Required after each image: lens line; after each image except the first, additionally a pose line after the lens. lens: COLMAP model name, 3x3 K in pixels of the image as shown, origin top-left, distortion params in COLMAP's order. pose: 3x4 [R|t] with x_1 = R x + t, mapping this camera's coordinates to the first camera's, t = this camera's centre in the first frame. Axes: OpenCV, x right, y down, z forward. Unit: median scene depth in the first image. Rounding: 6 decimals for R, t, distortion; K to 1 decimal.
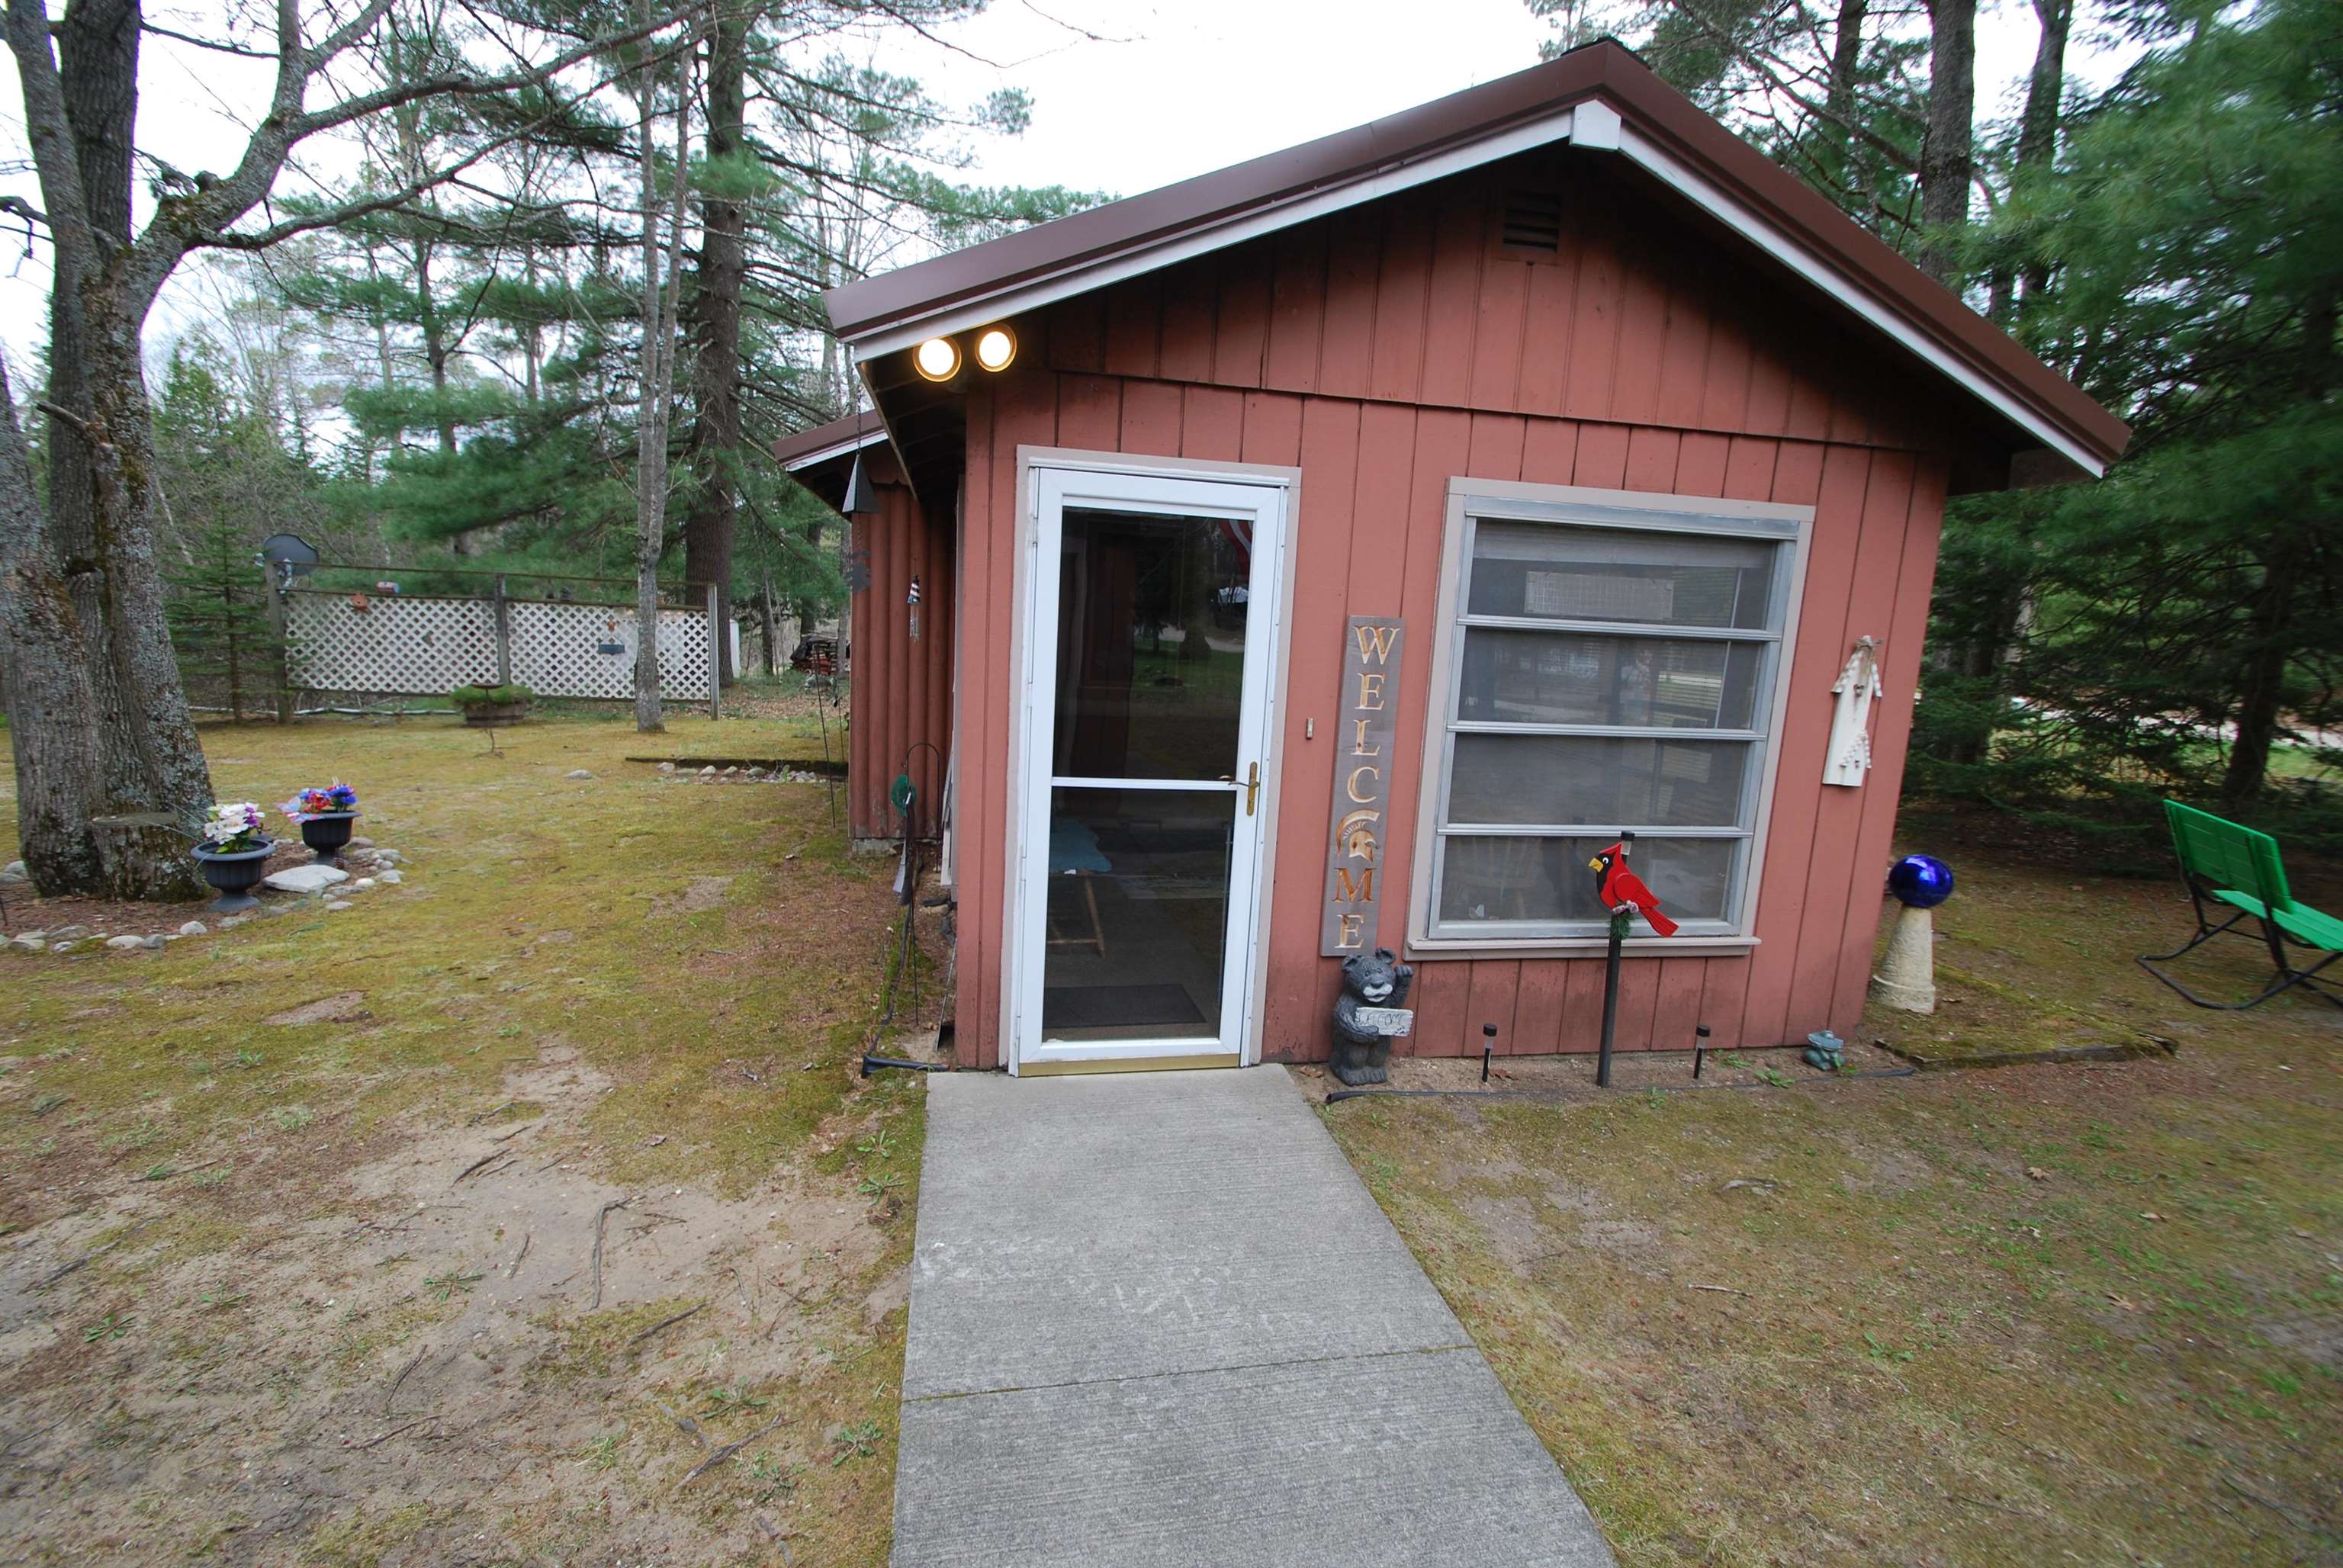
lens RADIAL K [[1032.1, 0, 1166.3], [0, 1032.1, 777.5], [0, 0, 1]] dist [0.016503, -0.018780]
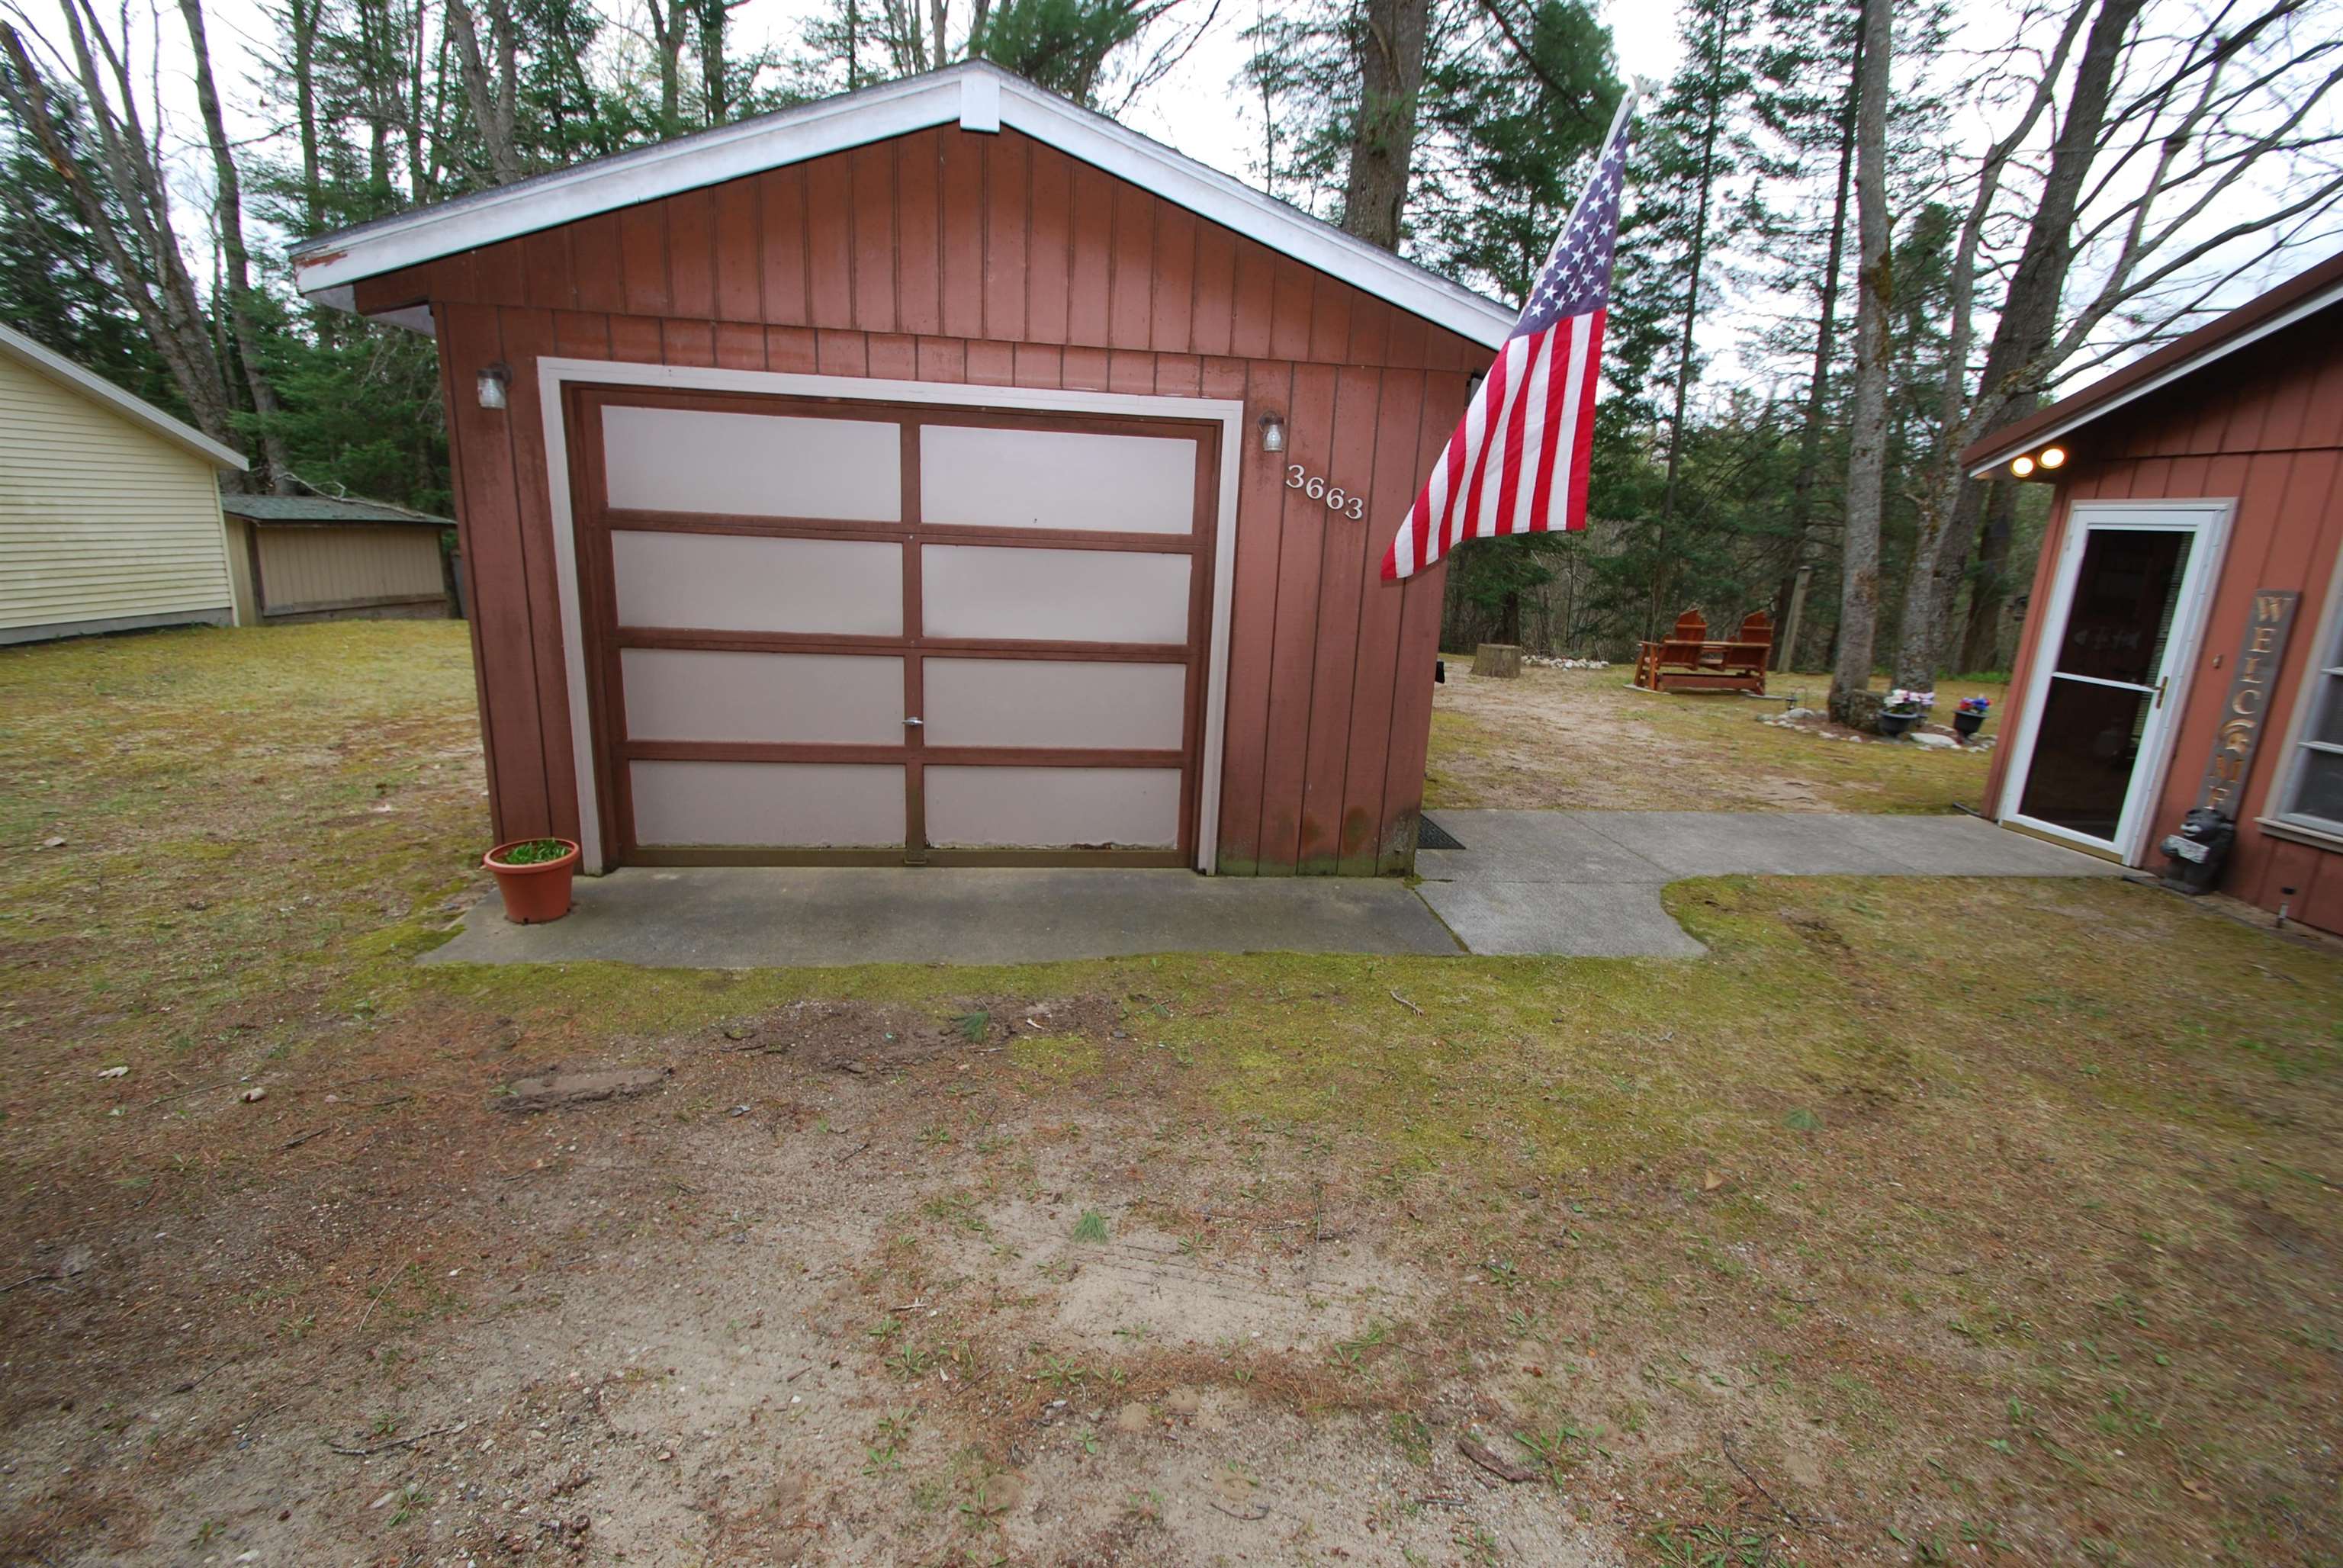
lens RADIAL K [[1032.1, 0, 1166.3], [0, 1032.1, 777.5], [0, 0, 1]] dist [0.016503, -0.018780]
pose [[-0.057887, 0.179741, -0.982009, 1.791510], [-0.201547, 0.961300, 0.187831, 0.150873], [0.977767, 0.208794, -0.019420, -0.491557]]
